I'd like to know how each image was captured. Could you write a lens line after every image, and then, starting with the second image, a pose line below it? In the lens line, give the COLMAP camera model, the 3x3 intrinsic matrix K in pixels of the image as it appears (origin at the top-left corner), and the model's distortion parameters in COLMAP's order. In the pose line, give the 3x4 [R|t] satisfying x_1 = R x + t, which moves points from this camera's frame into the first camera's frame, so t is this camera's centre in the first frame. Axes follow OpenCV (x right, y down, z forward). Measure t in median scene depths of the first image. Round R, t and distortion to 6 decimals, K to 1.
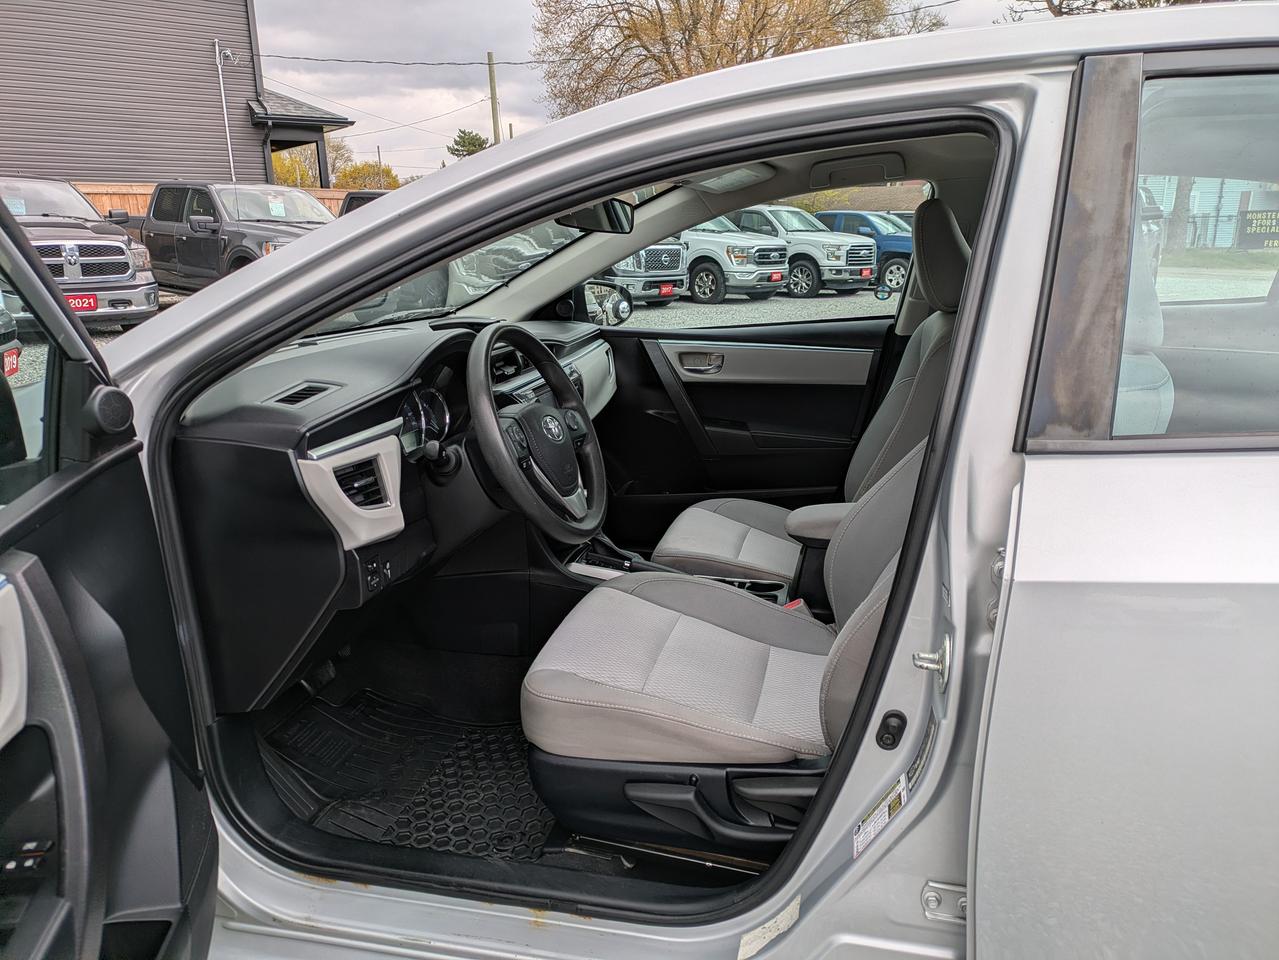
lens RADIAL K [[925.3, 0, 639.7], [0, 925.3, 482.4], [0, 0, 1]] dist [0.011709, -0.000959]
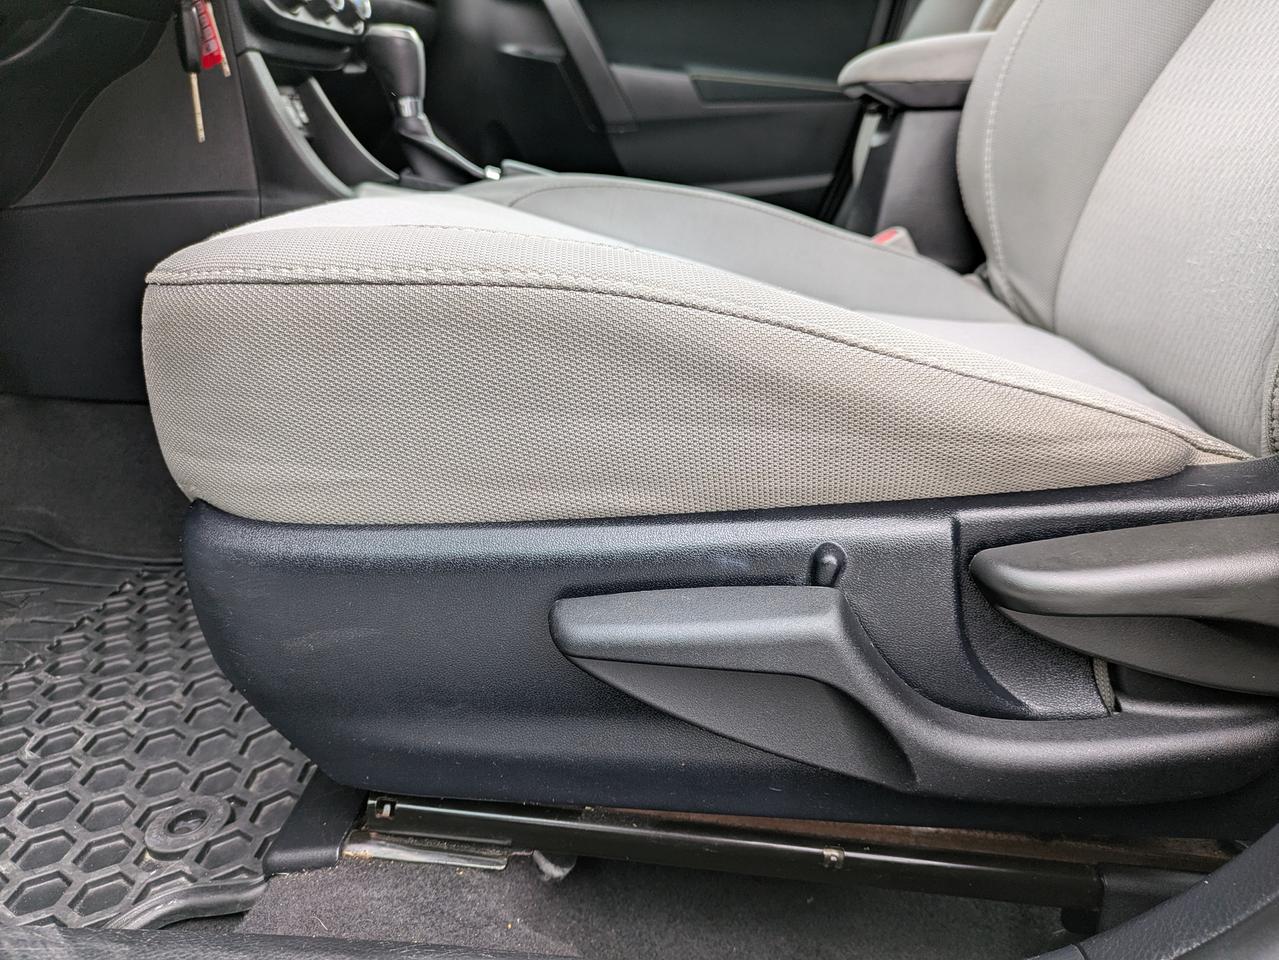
lens RADIAL K [[925.3, 0, 641.2], [0, 925.3, 485.4], [0, 0, 1]] dist [0.011709, -0.000959]
pose [[0.984120, -0.031603, 0.174670, -0.026050], [0.017629, 0.996560, 0.080982, 0.186993], [-0.176628, -0.076617, 0.981291, 0.509568]]
